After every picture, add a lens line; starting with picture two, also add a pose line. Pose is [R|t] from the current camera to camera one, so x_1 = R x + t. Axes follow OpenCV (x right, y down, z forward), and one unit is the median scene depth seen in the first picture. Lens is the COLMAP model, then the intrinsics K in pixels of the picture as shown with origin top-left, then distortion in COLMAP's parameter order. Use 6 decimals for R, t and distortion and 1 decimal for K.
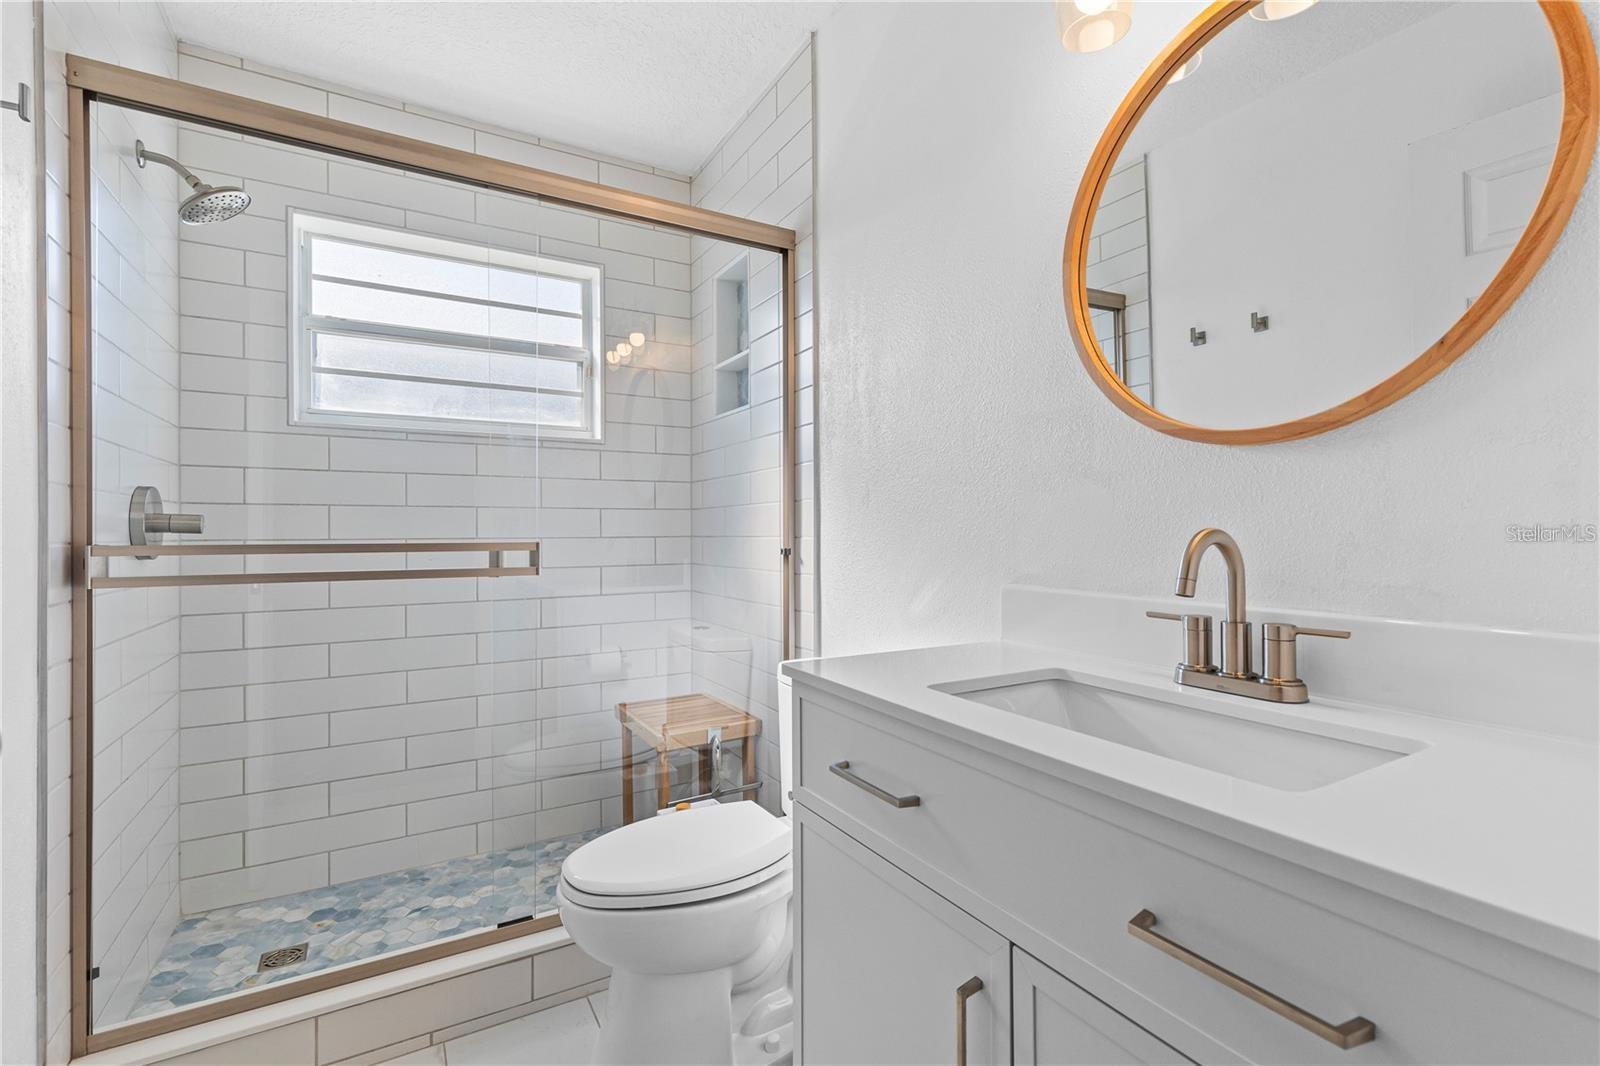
lens RADIAL K [[729.0, 0, 801.2], [0, 729.0, 525.0], [0, 0, 1]] dist [0.002576, -0.000014]
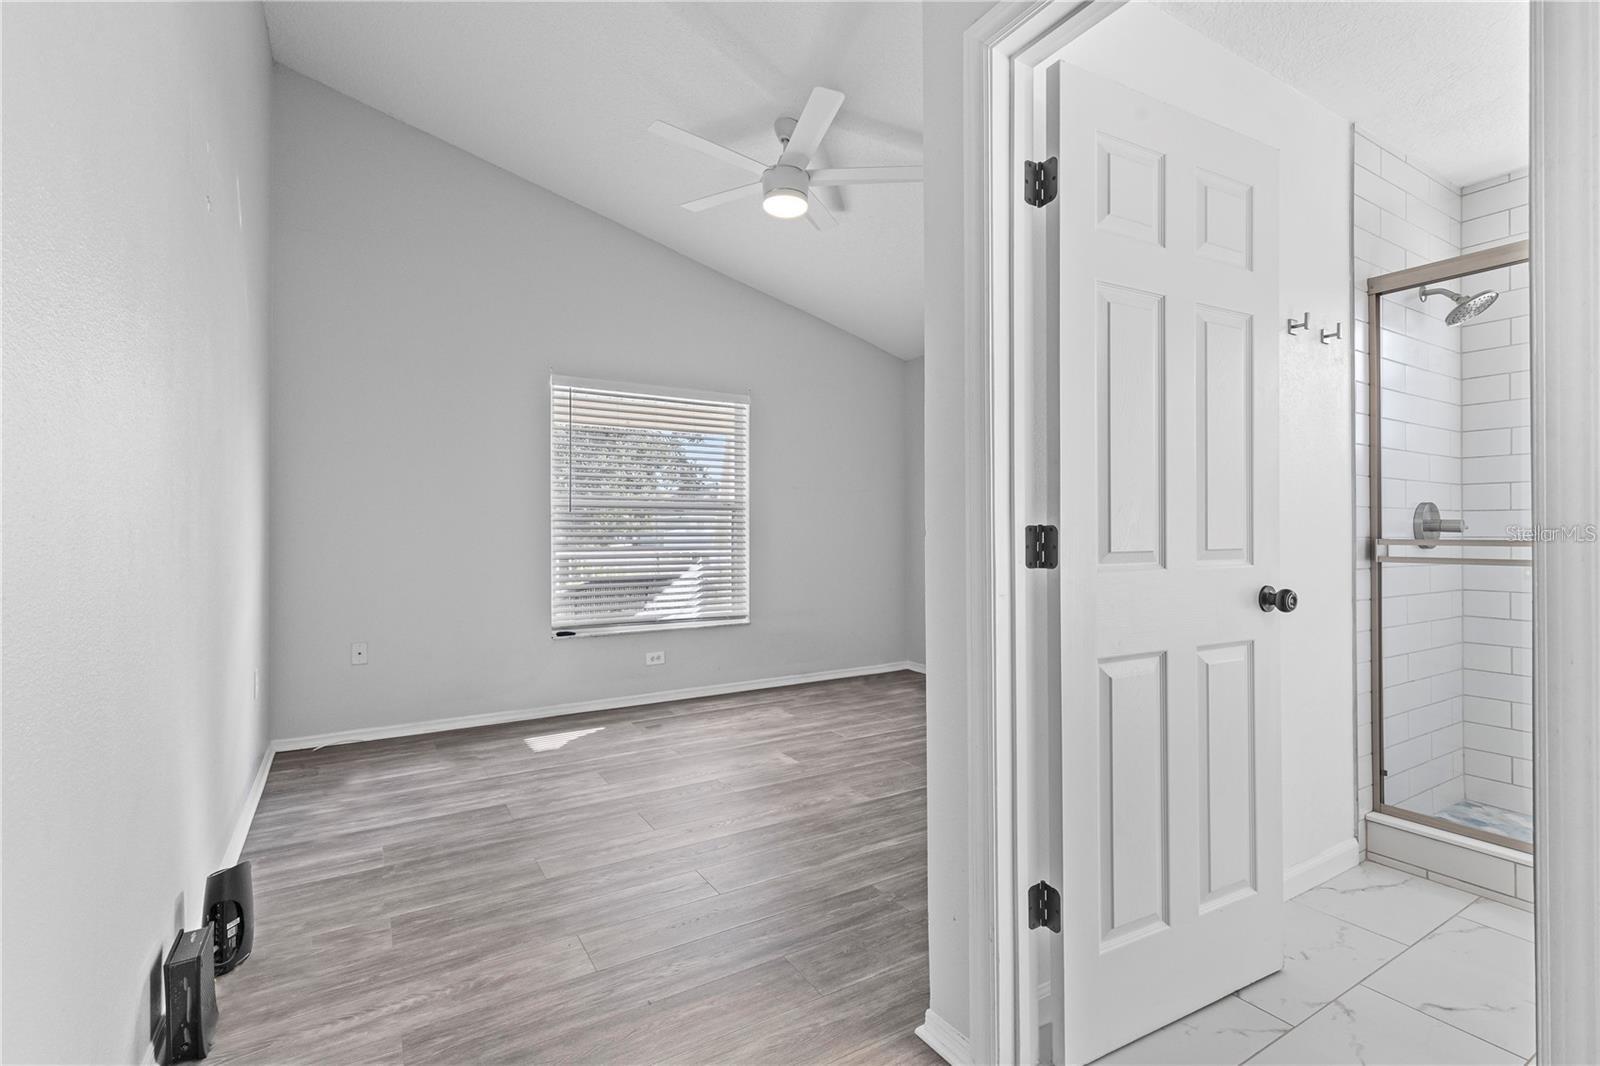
lens RADIAL K [[729.0, 0, 798.3], [0, 729.0, 525.4], [0, 0, 1]] dist [0.002576, -0.000014]
pose [[0.023706, 0.003472, -0.999713, 0.677355], [0.007827, 0.999963, 0.003659, -0.019559], [0.999688, -0.007912, 0.023678, -0.413437]]
